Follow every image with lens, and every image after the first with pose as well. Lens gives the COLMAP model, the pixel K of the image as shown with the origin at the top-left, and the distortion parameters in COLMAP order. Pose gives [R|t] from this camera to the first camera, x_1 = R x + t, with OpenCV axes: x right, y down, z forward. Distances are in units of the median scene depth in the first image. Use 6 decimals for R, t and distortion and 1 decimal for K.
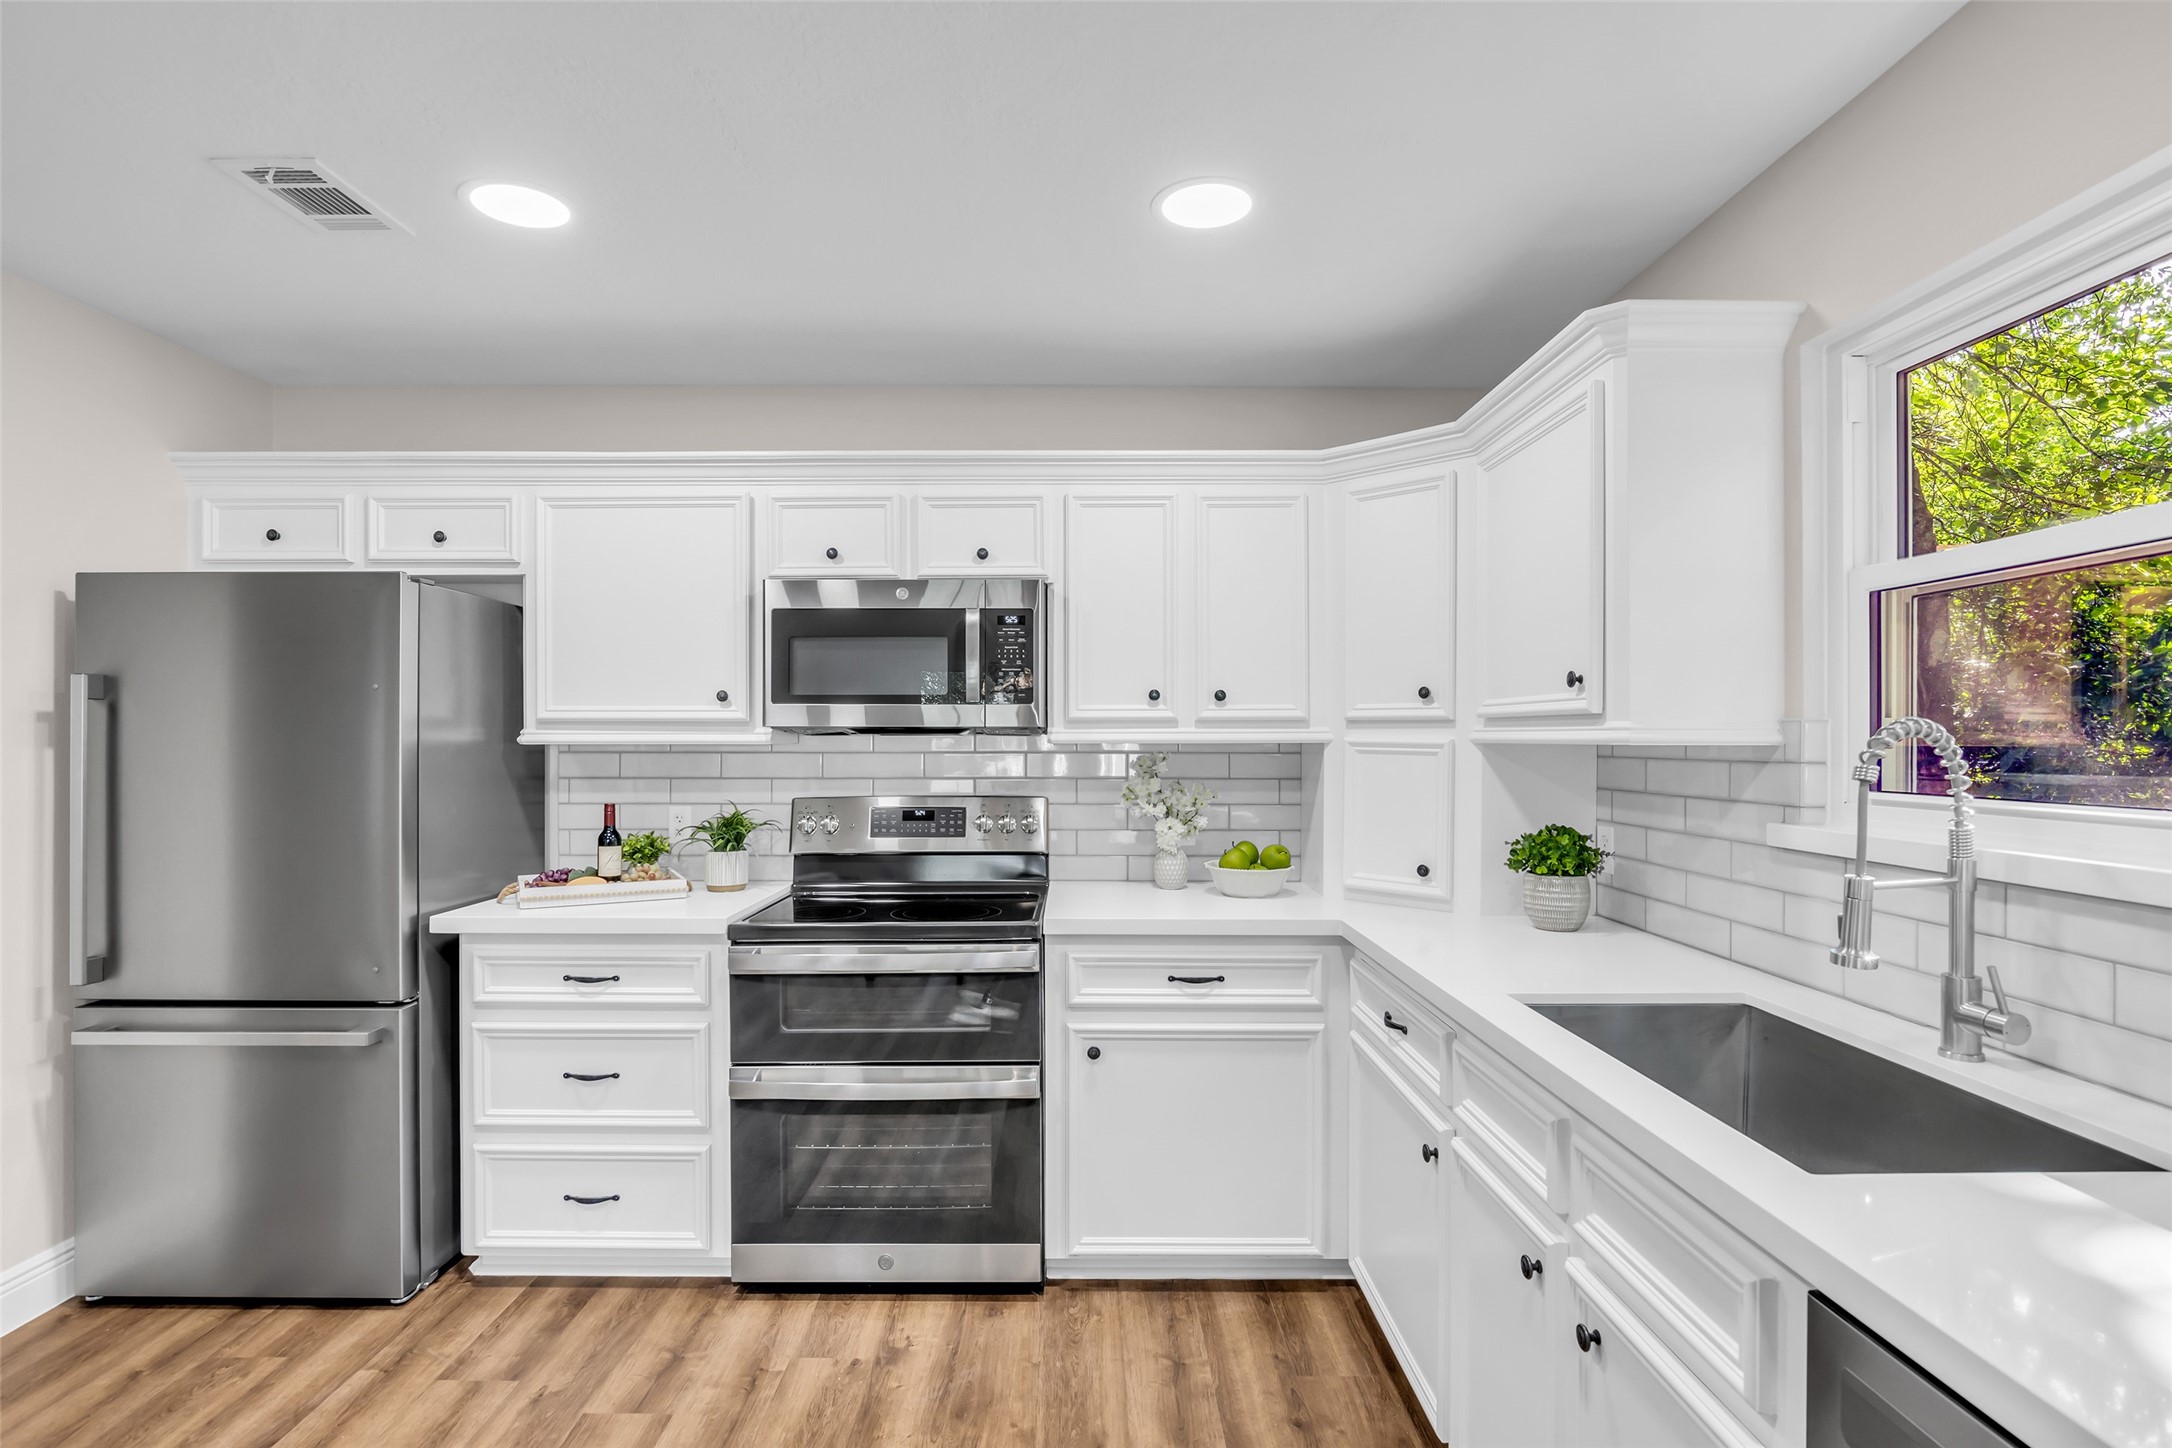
lens RADIAL K [[1053.0, 0, 1080.2], [0, 1053.0, 732.3], [0, 0, 1]] dist [-0.019015, 0.005869]
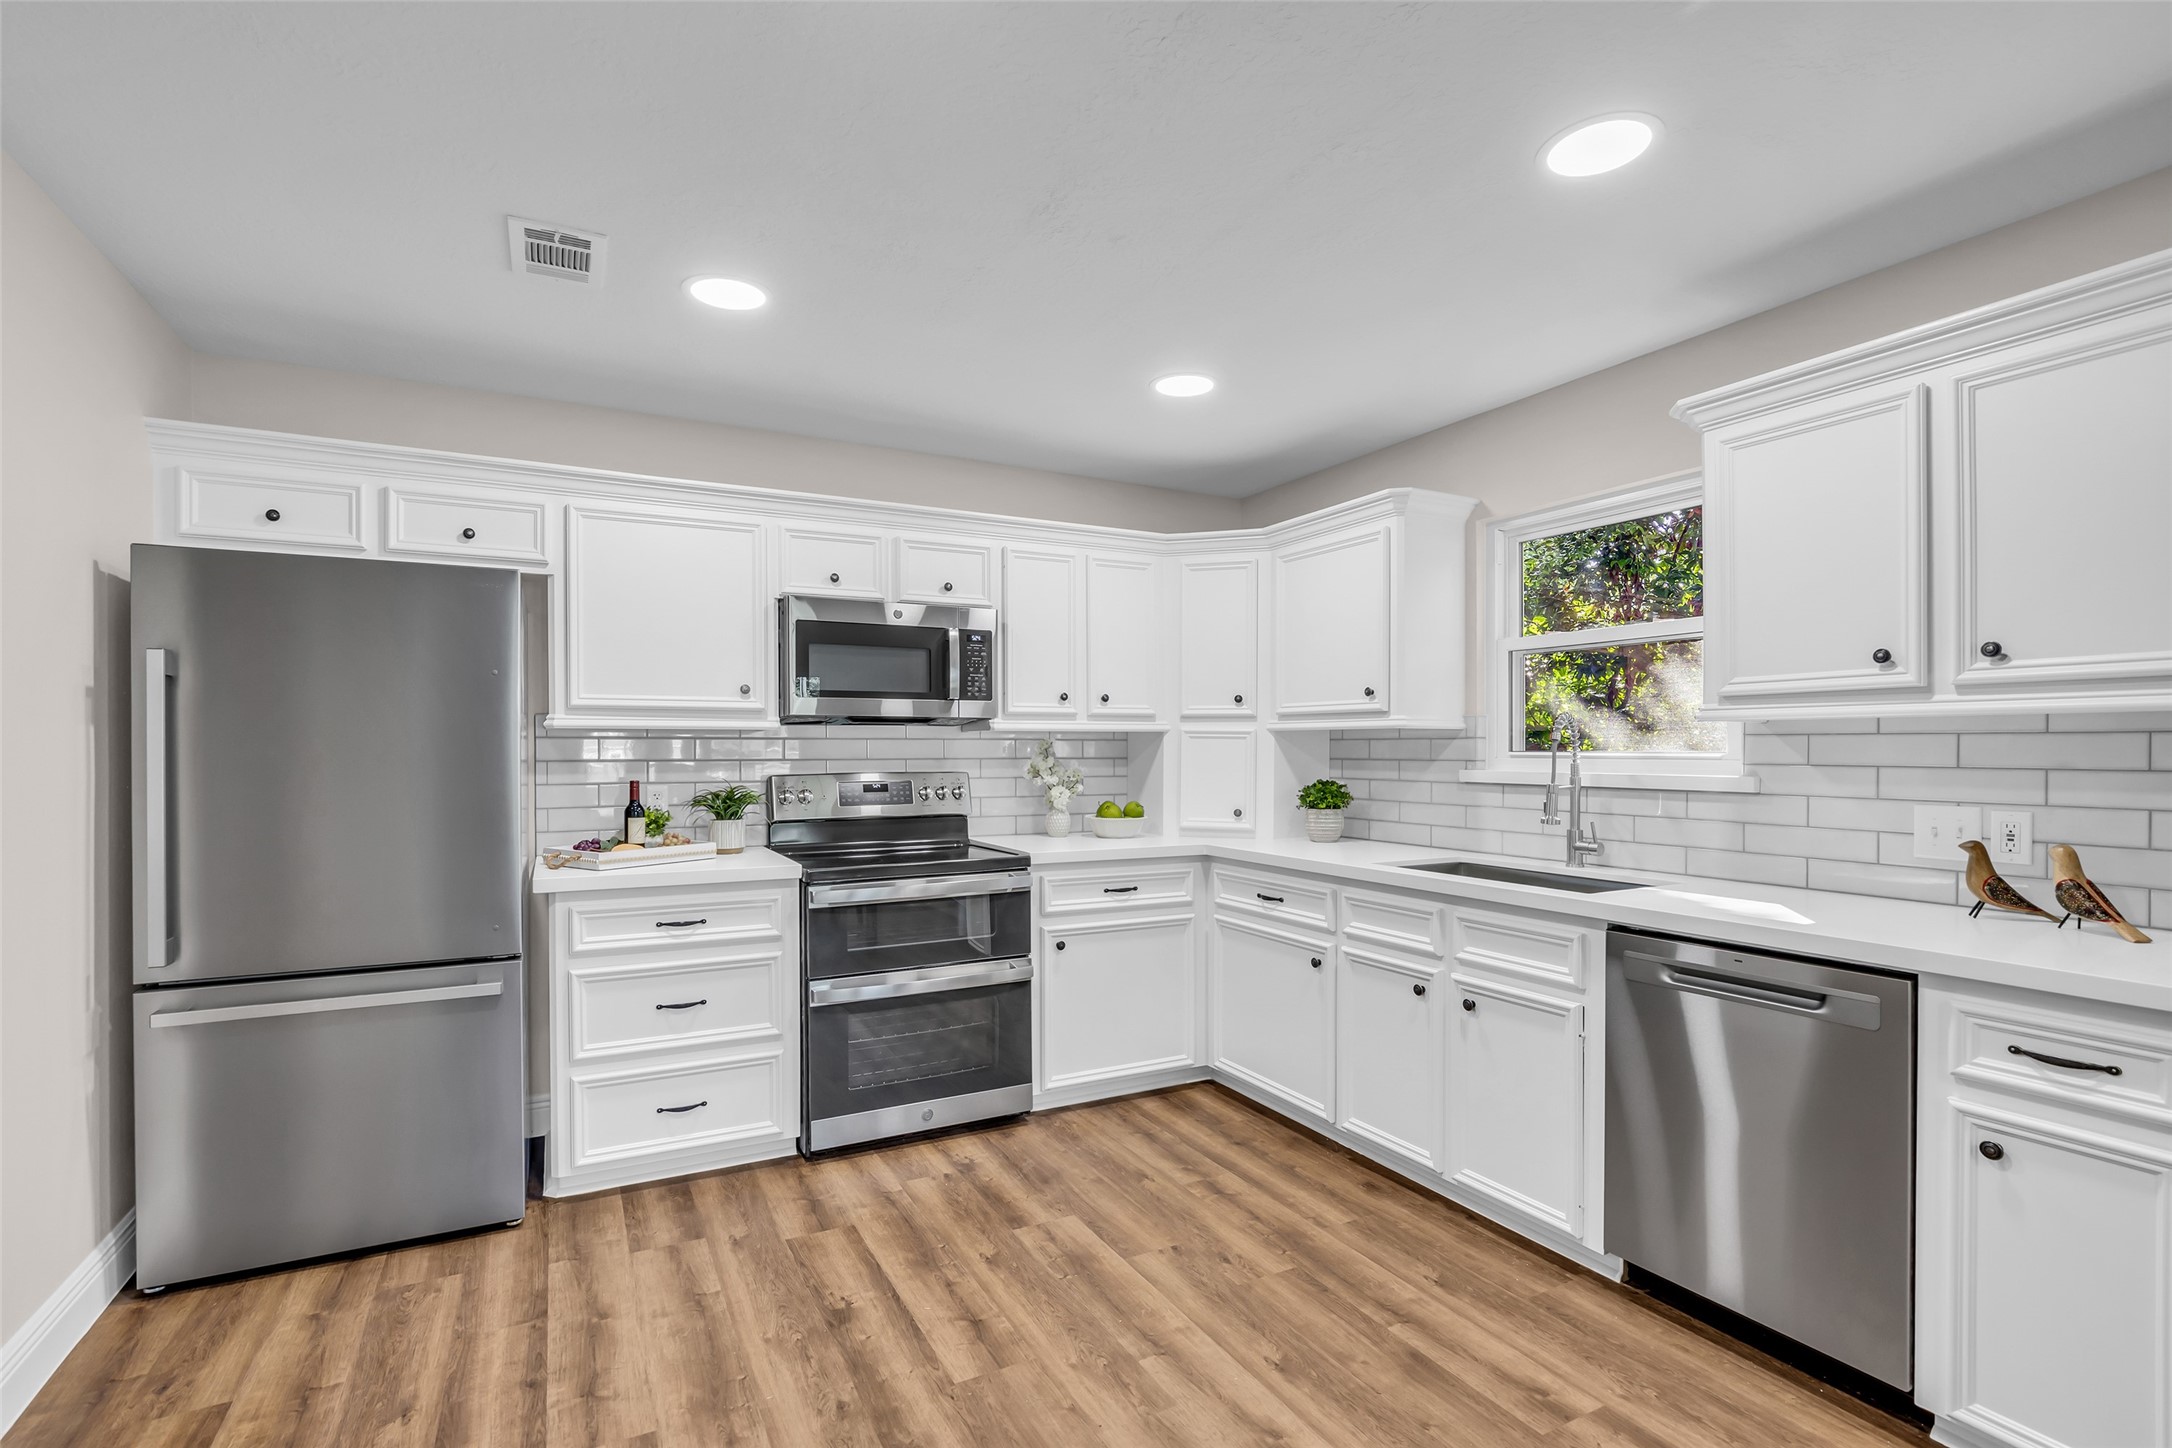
lens RADIAL K [[998.2, 0, 1076.8], [0, 998.2, 744.8], [0, 0, 1]] dist [-0.013056, 0.001632]
pose [[0.887069, 0.000710, 0.461637, -0.591548], [-0.001944, 0.999996, 0.002196, 0.028835], [-0.461633, -0.002846, 0.887066, -0.212283]]
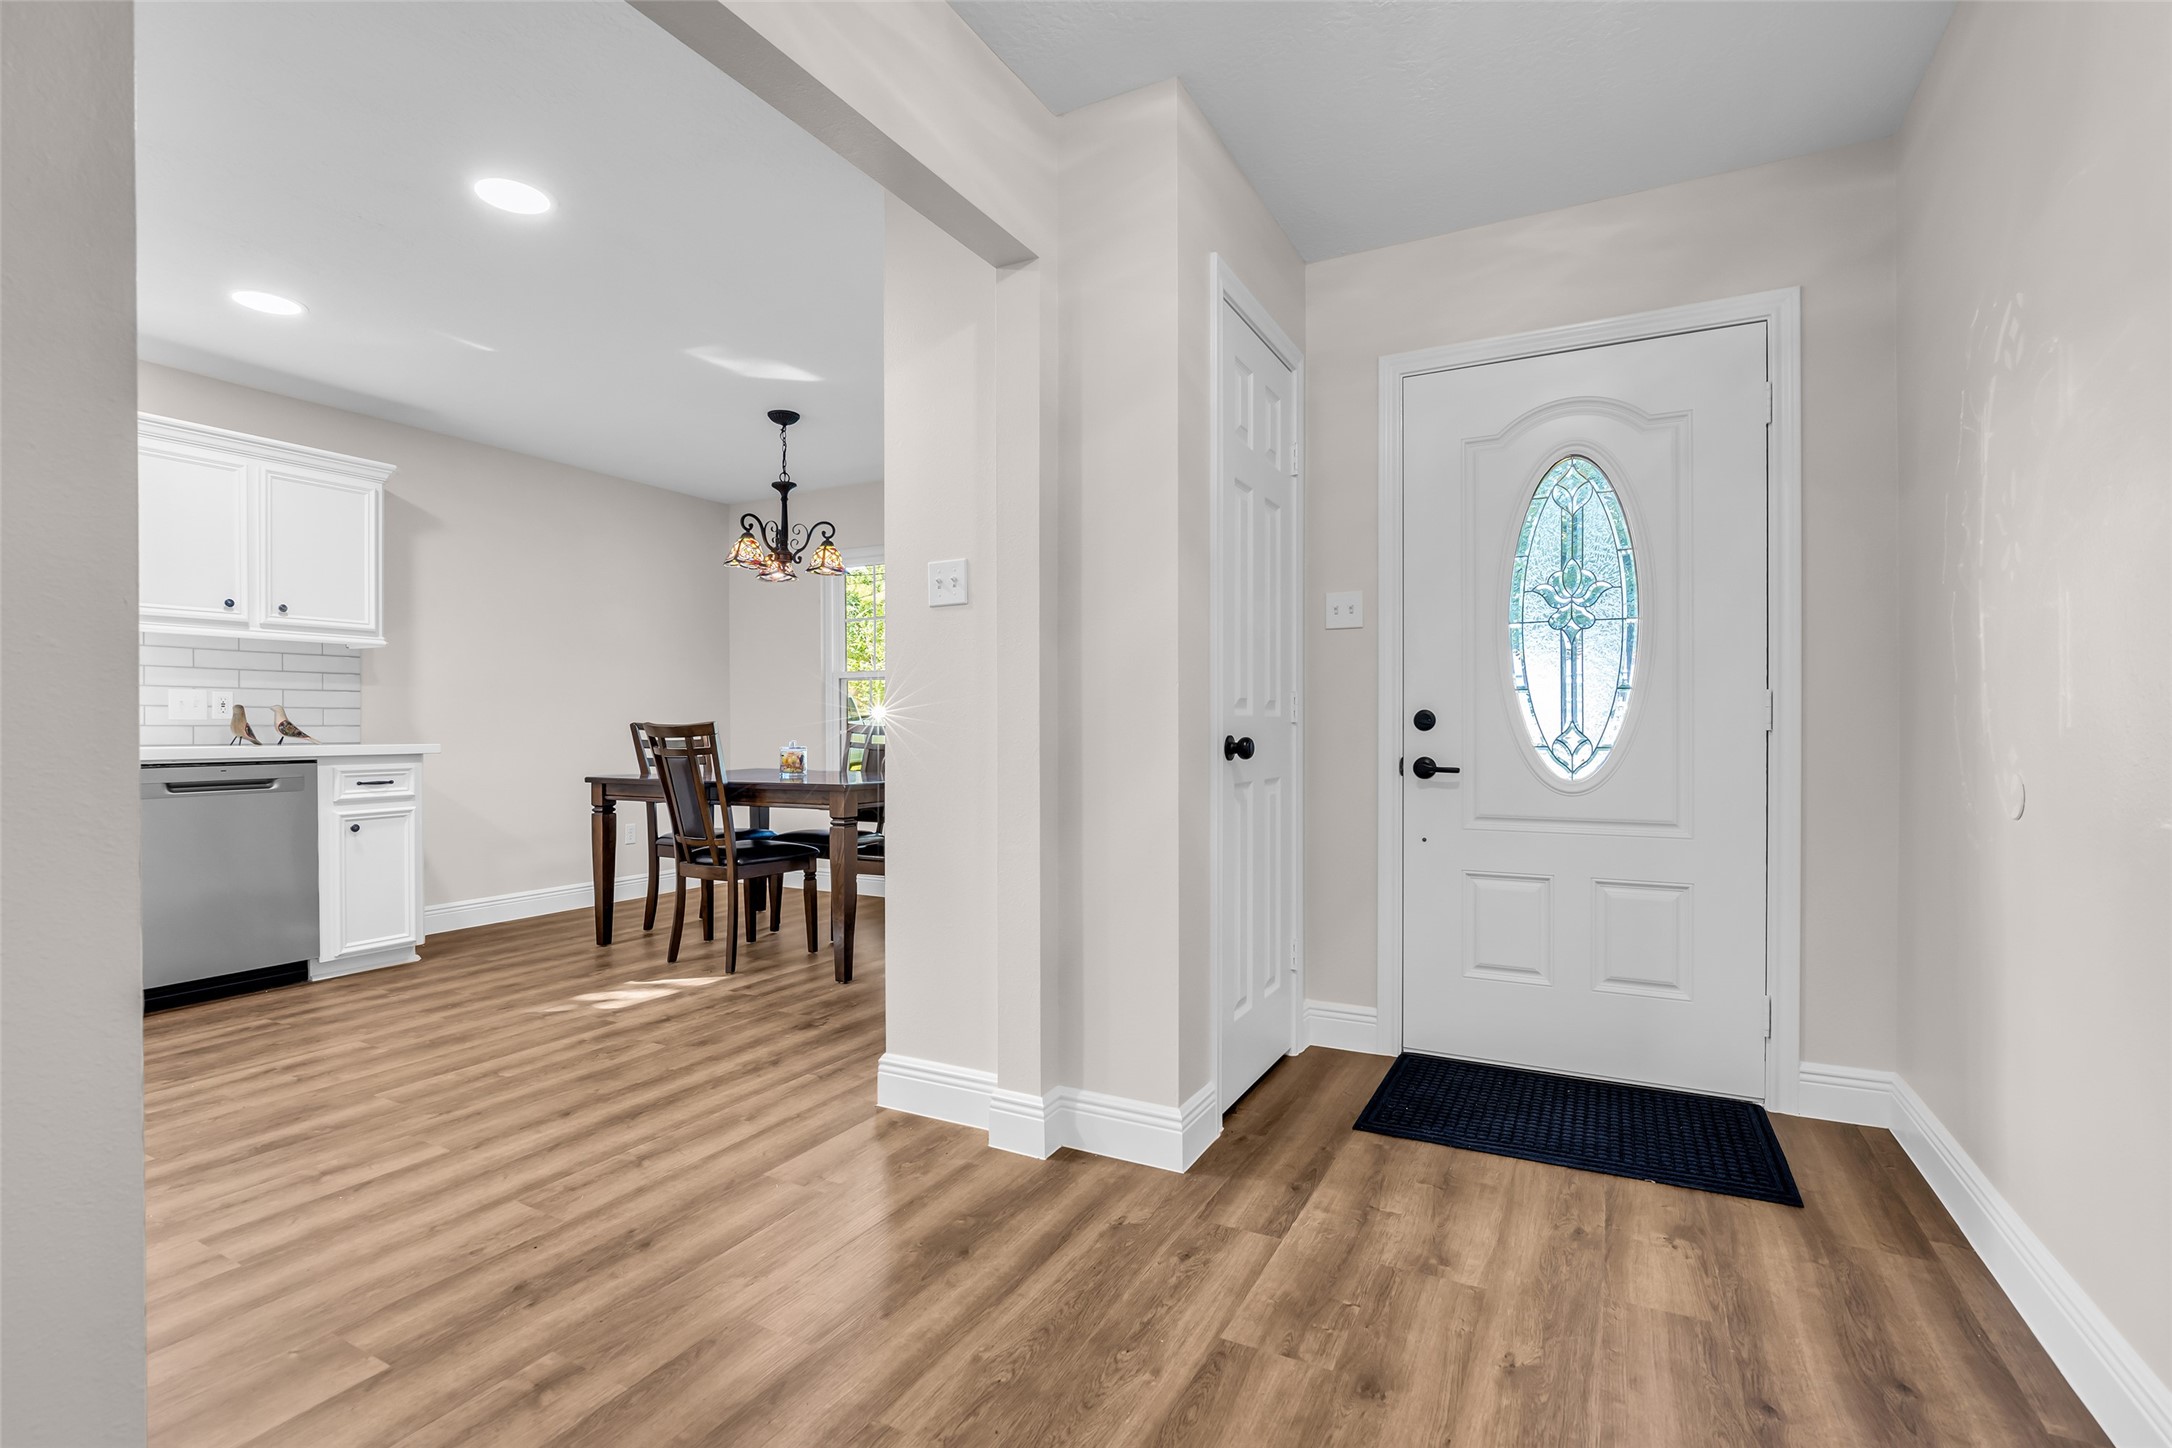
lens RADIAL K [[980.8, 0, 1086.0], [0, 980.8, 724.0], [0, 0, 1]] dist [-0.017238, 0.000426]
pose [[-0.882601, 0.005085, 0.470095, -1.448371], [0.003045, 0.999982, -0.005100, 0.149806], [-0.470113, -0.003070, -0.882601, 0.882593]]
